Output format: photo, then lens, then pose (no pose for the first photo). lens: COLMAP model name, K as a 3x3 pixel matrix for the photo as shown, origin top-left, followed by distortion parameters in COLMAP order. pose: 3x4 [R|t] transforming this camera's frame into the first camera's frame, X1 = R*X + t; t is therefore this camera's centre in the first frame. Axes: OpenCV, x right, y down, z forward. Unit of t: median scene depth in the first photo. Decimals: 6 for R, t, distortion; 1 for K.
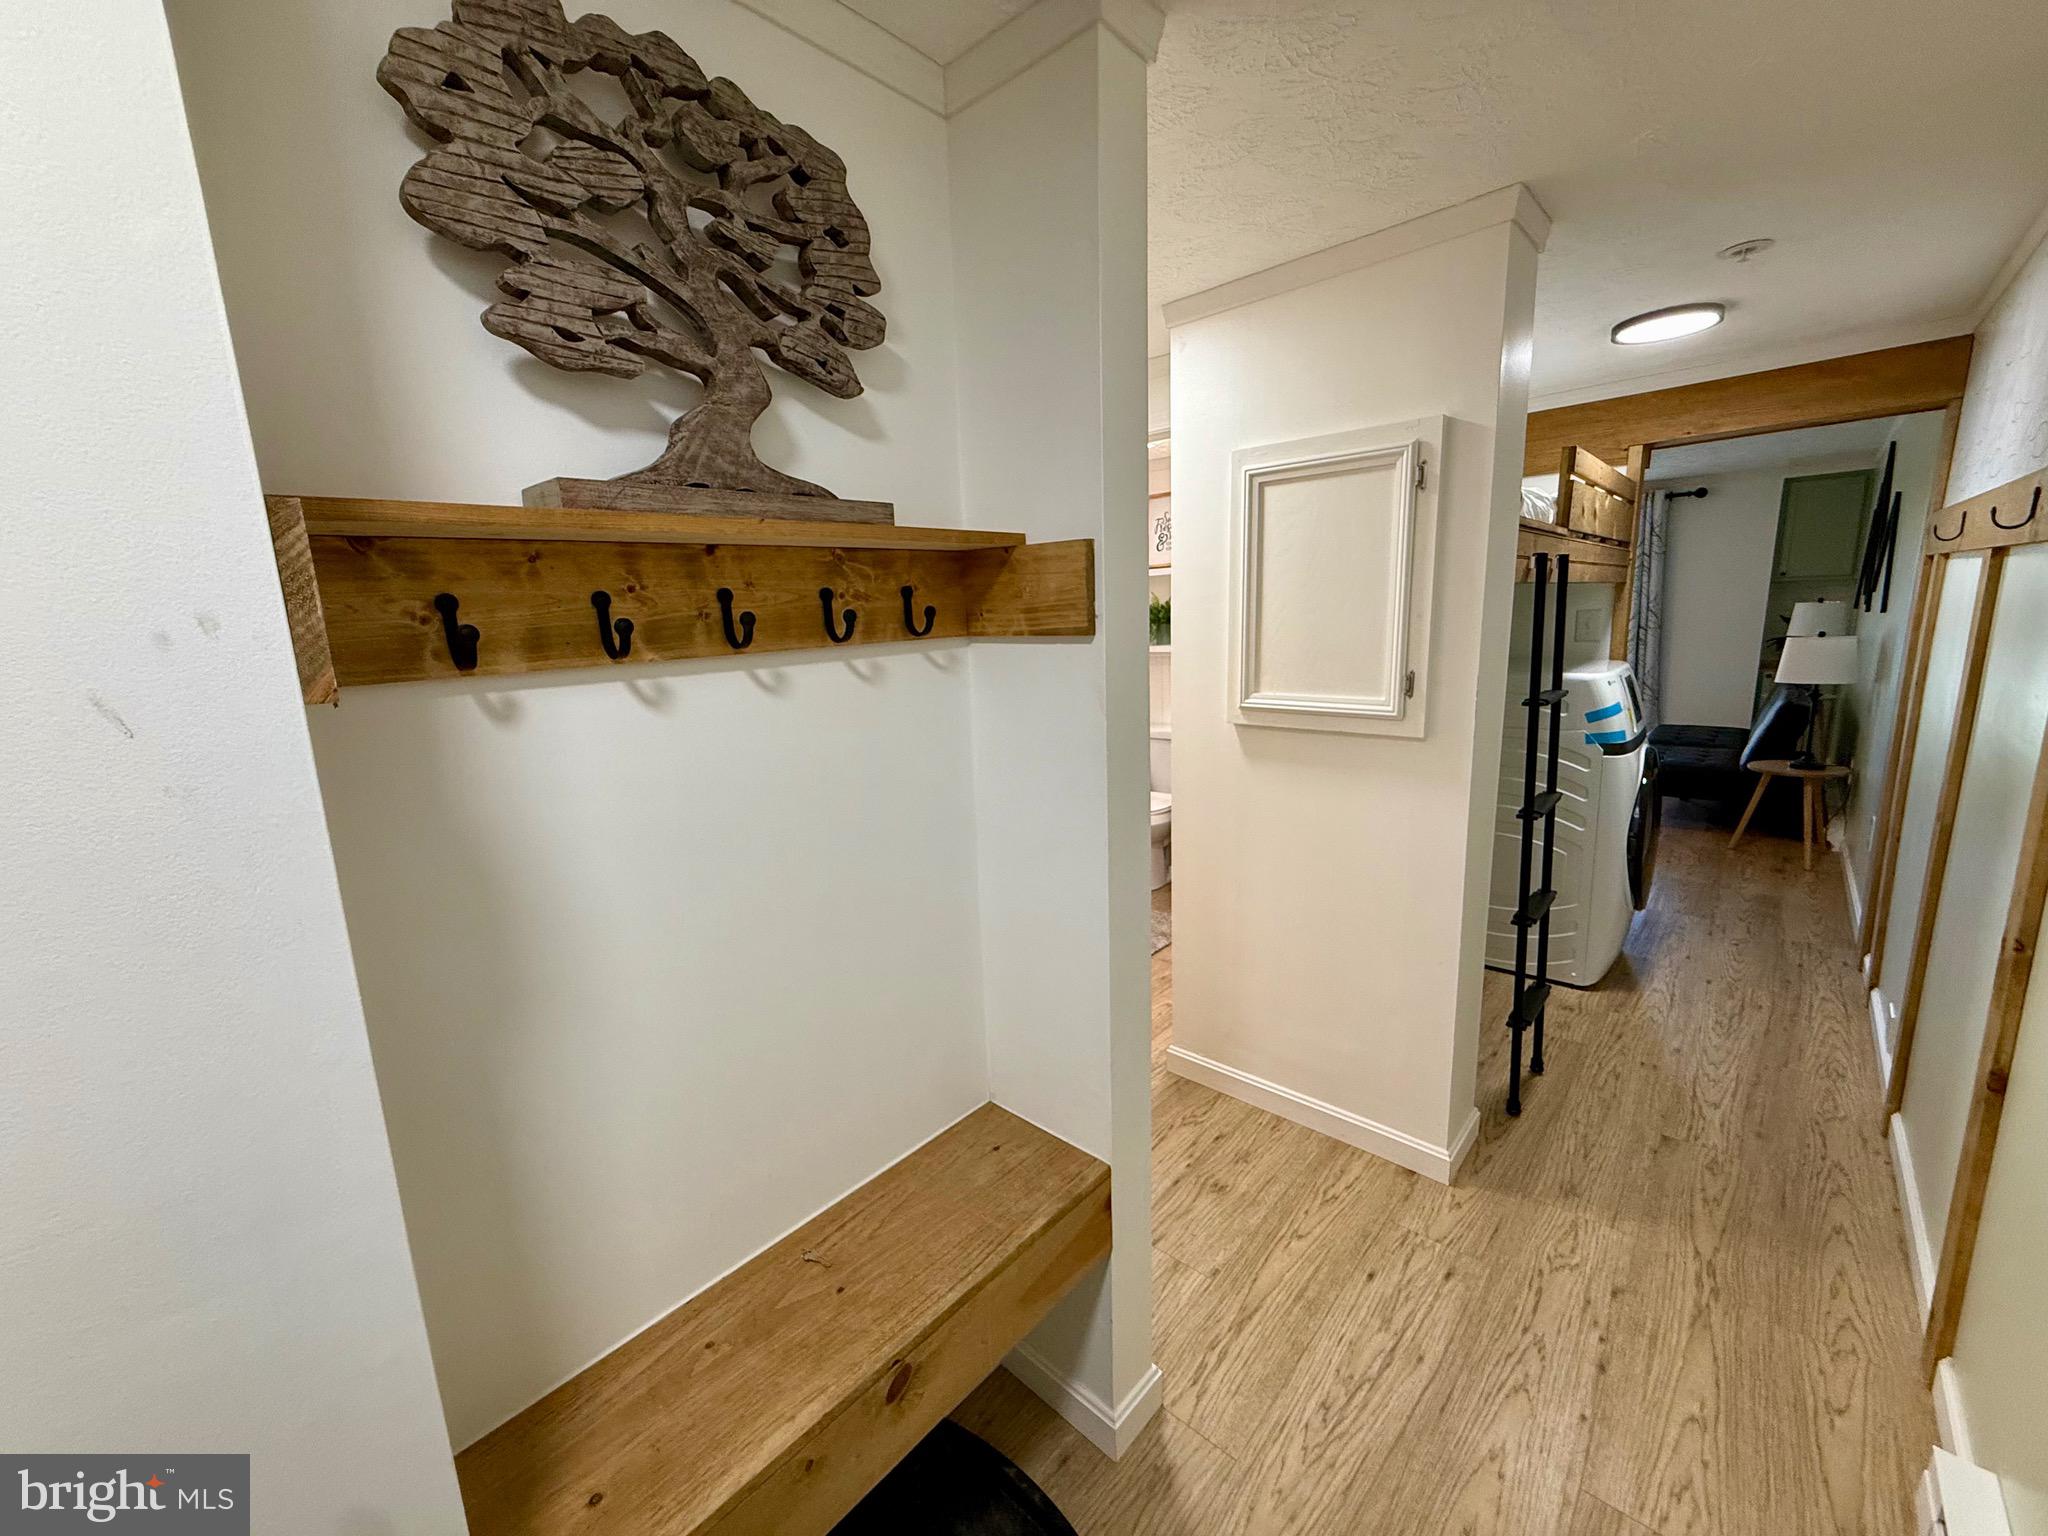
lens RADIAL K [[815.9, 0, 1018.7], [0, 815.9, 764.8], [0, 0, 1]] dist [0.001101, 0.000022]
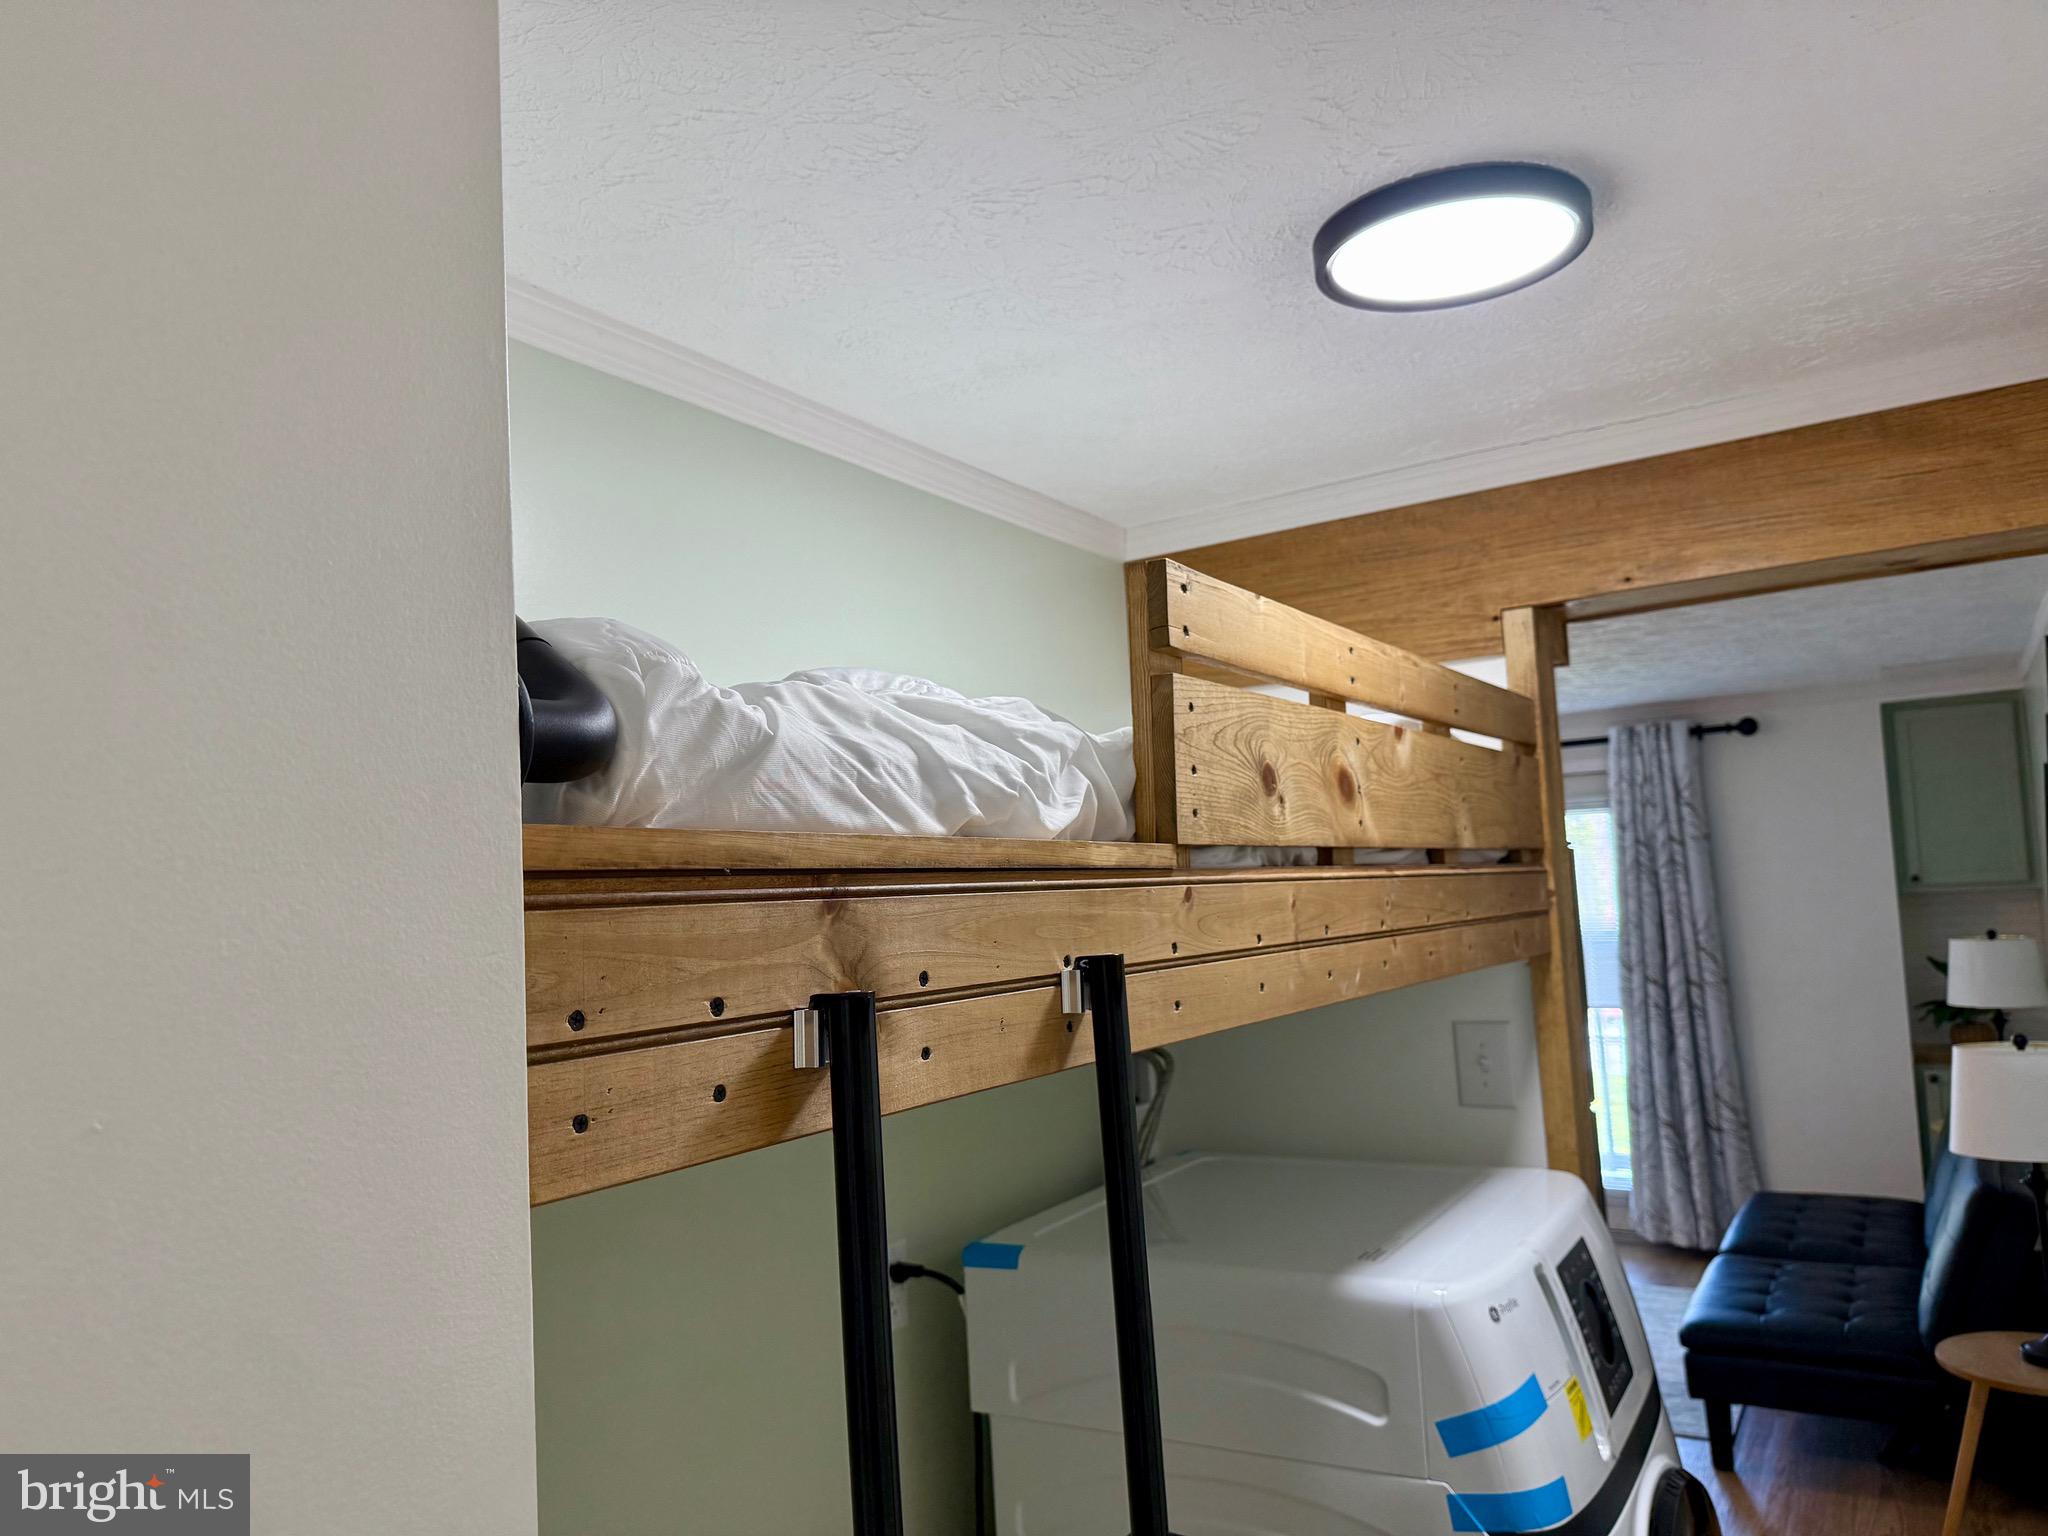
lens RADIAL K [[1456.2, 0, 1027.2], [0, 1456.2, 778.7], [0, 0, 1]] dist [-0.005054, -0.002401]
pose [[0.982056, 0.005355, 0.188515, 0.449653], [0.046447, 0.961938, -0.269290, -0.155442], [-0.182782, 0.273214, 0.944428, 0.464782]]
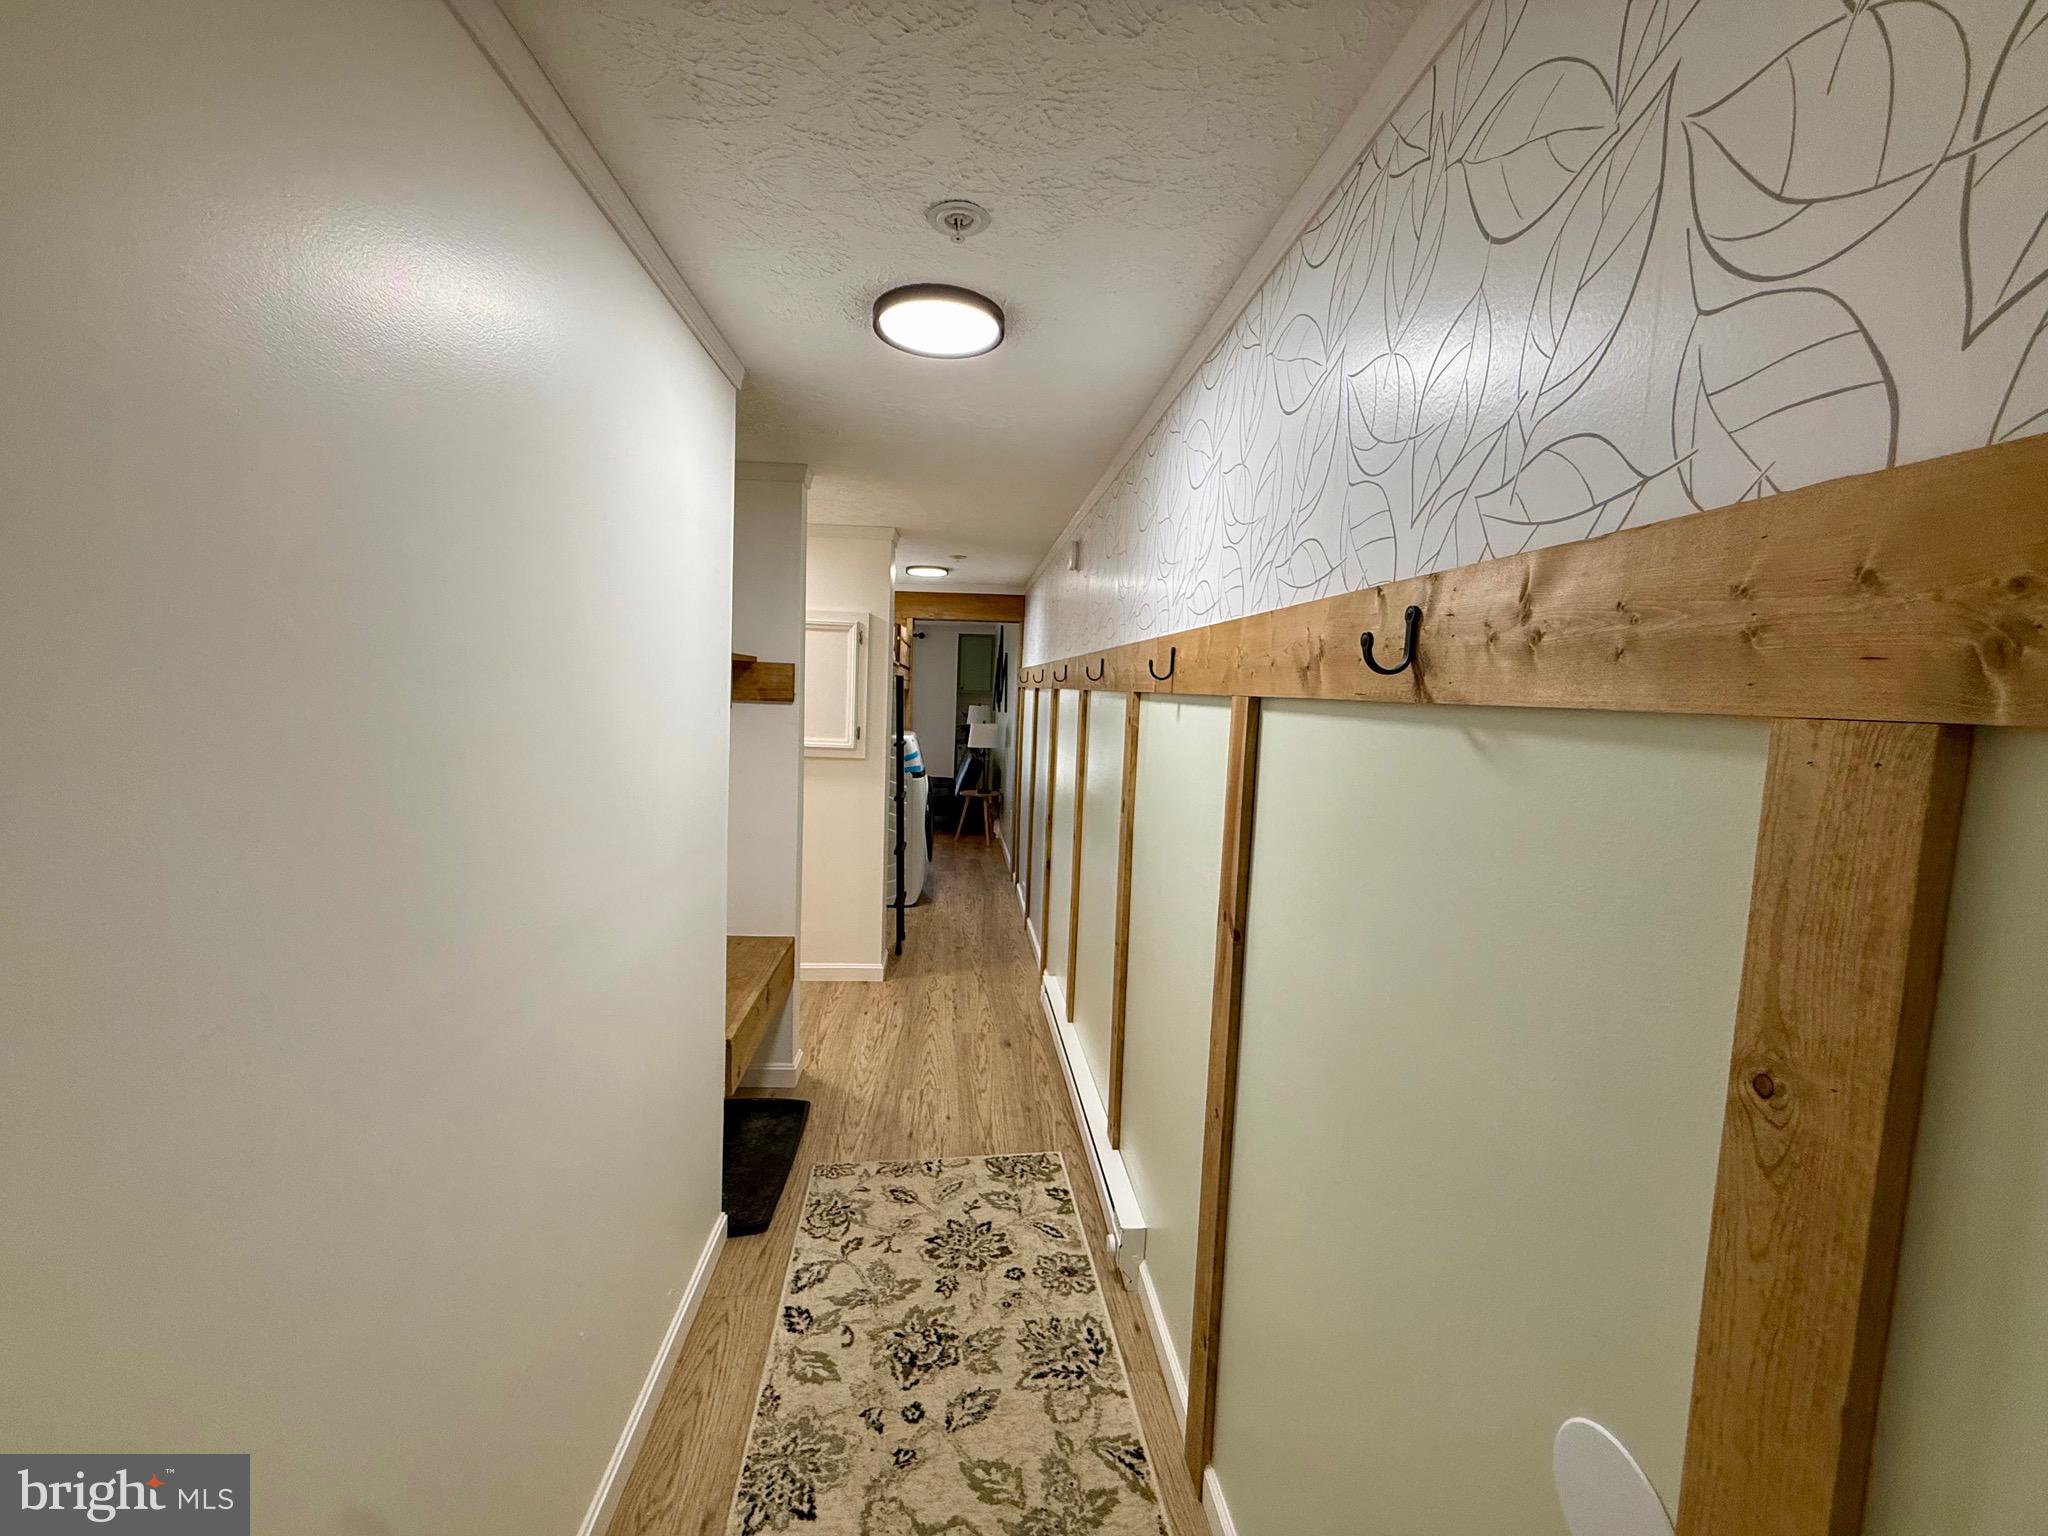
lens RADIAL K [[815.9, 0, 1018.7], [0, 815.9, 764.8], [0, 0, 1]] dist [0.001101, 0.000022]
pose [[0.674828, -0.003305, 0.737968, -0.542978], [0.075894, 0.994999, -0.064944, 0.103205], [-0.734062, 0.099833, 0.671704, -0.484054]]
